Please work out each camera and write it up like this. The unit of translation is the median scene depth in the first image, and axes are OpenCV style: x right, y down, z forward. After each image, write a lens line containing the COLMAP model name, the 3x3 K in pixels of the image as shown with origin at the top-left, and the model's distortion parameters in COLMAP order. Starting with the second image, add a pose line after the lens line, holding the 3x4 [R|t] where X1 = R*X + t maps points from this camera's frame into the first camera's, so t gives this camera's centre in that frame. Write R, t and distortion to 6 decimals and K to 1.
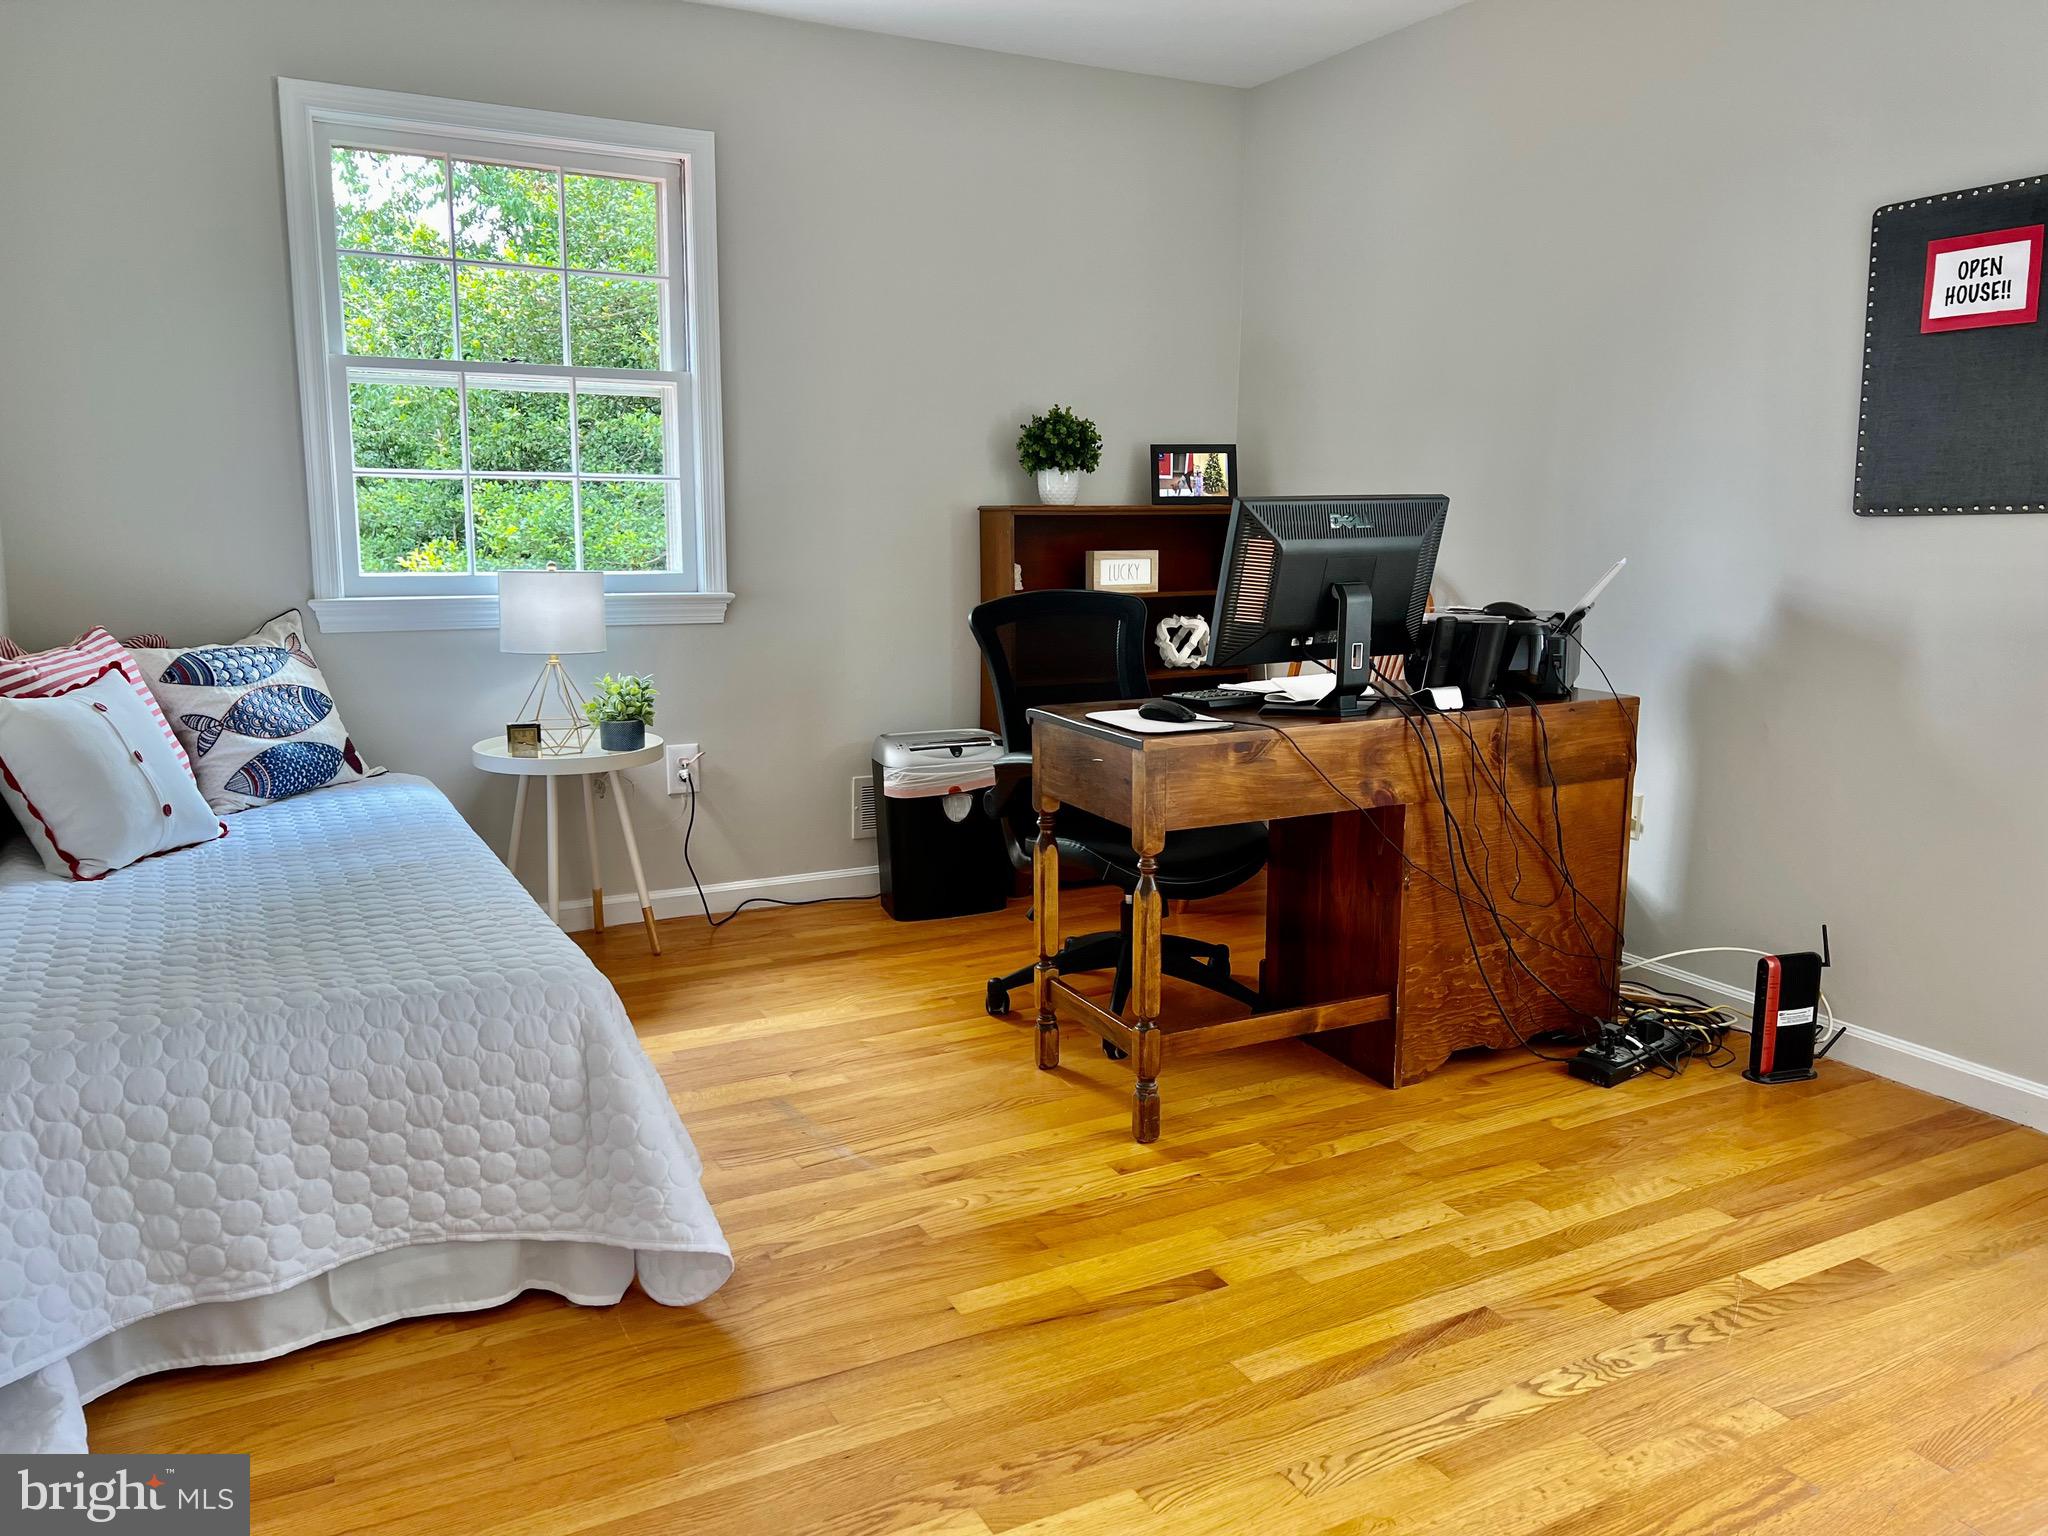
lens RADIAL K [[1558.9, 0, 1024.0], [0, 1558.9, 768.0], [0, 0, 1]] dist [0.050148, -0.078919]
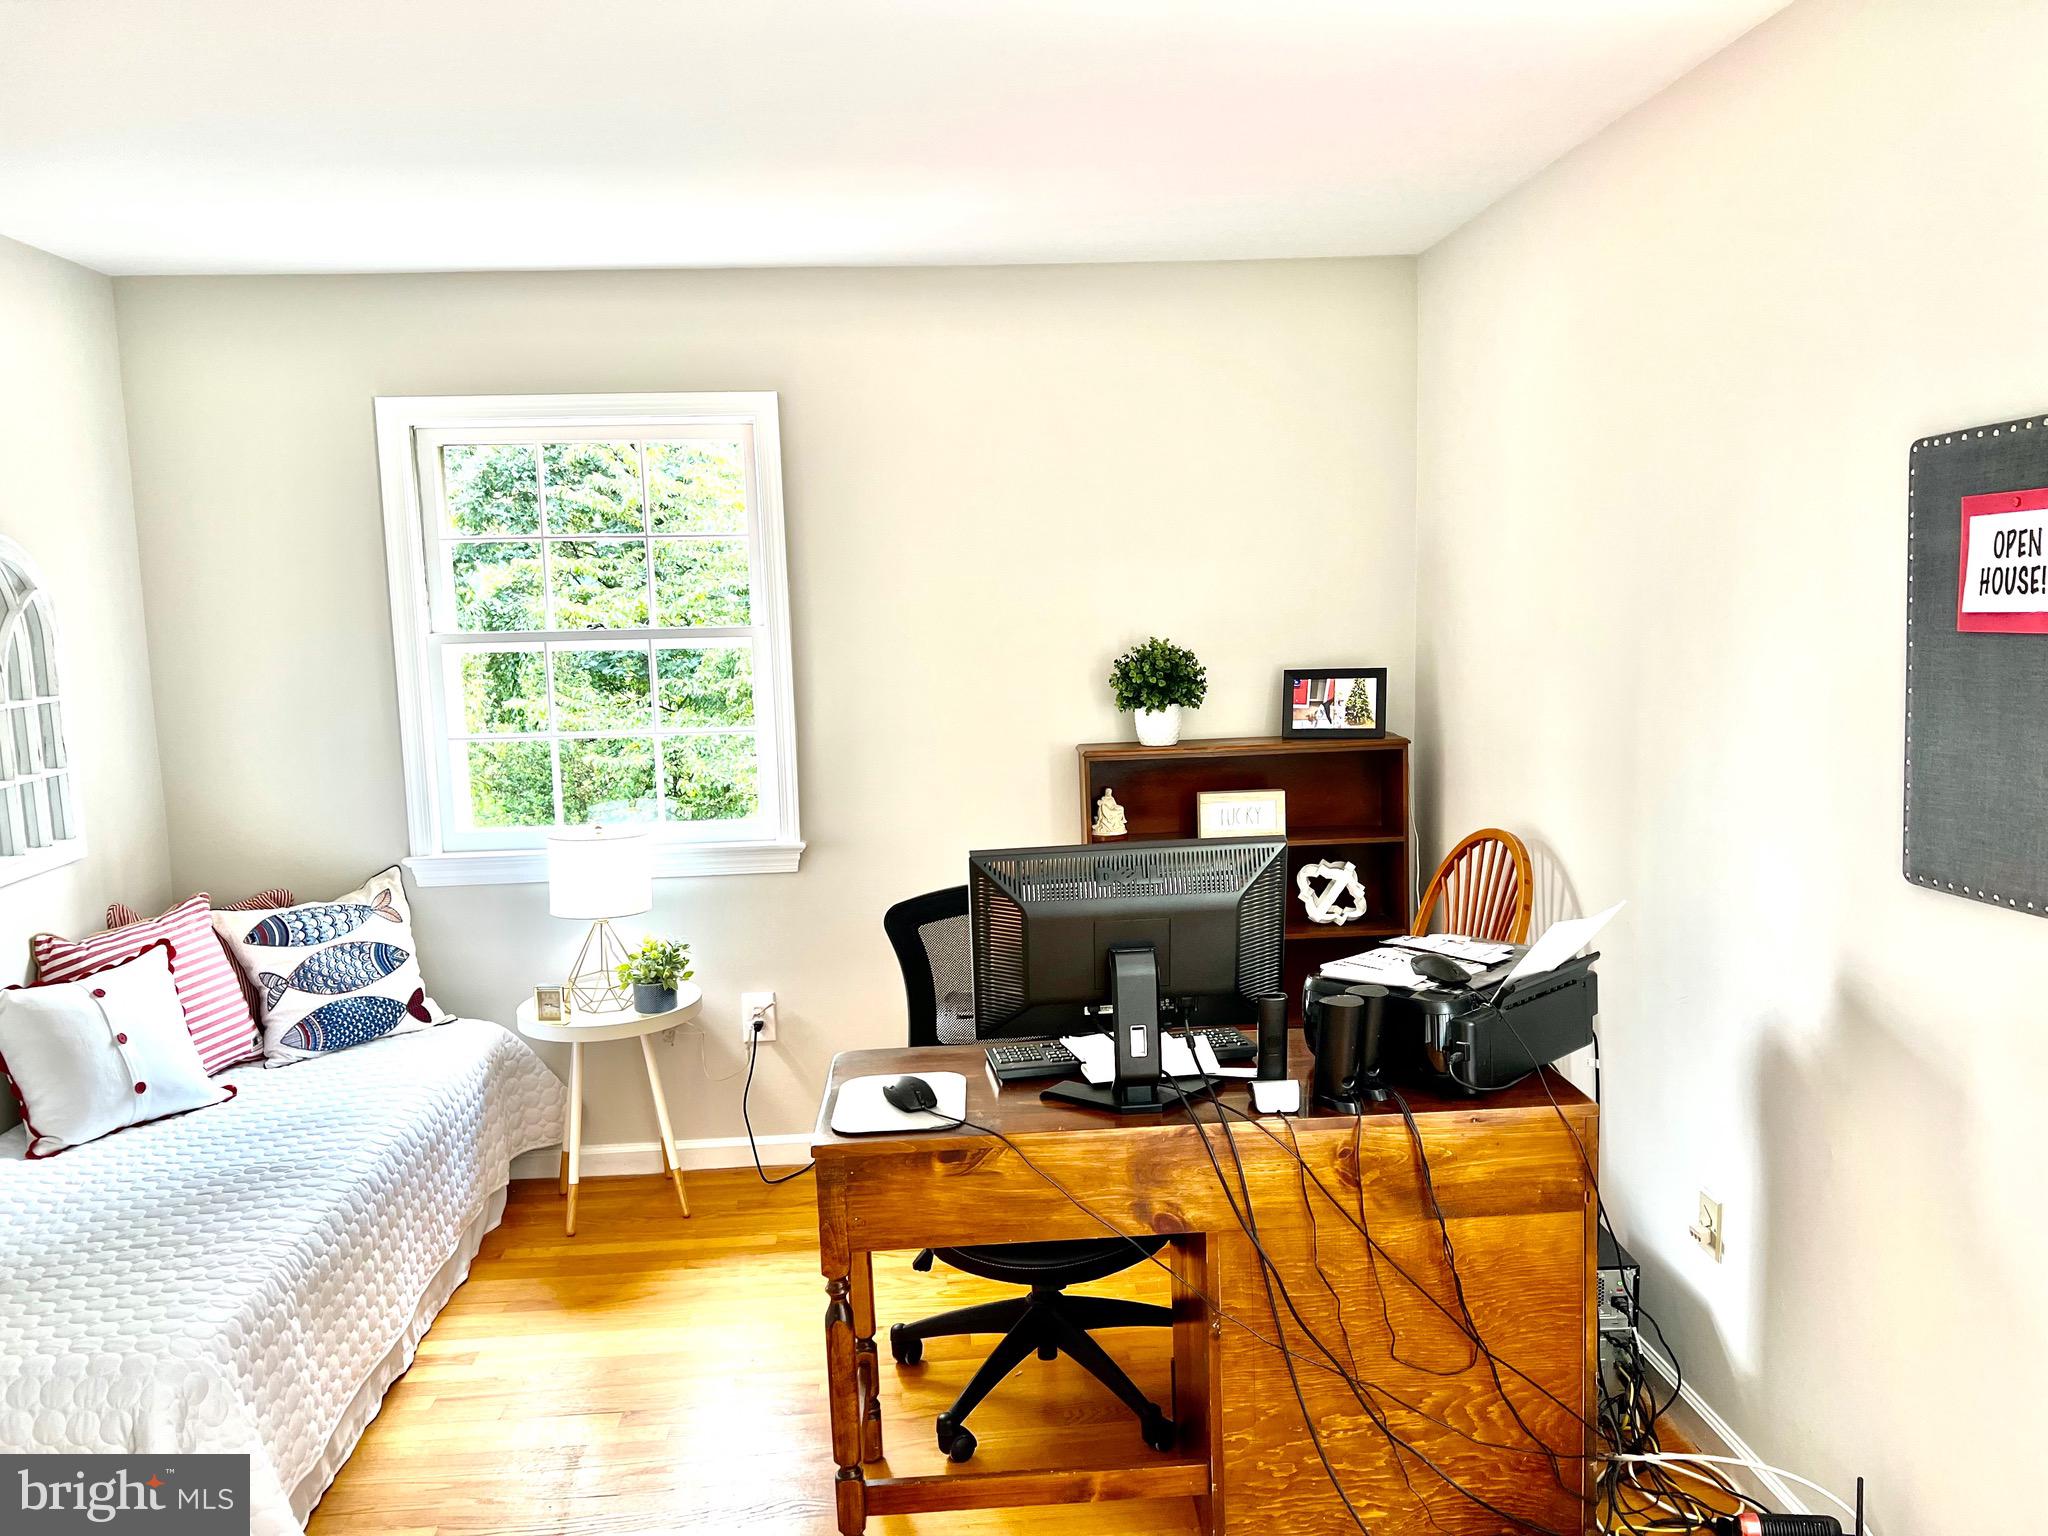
lens RADIAL K [[1558.9, 0, 1024.0], [0, 1558.9, 768.0], [0, 0, 1]] dist [0.050148, -0.078919]
pose [[0.908542, 0.015771, -0.417496, 0.425153], [-0.033360, 0.998835, -0.034865, -0.157904], [0.416460, 0.045603, 0.908010, 0.199806]]
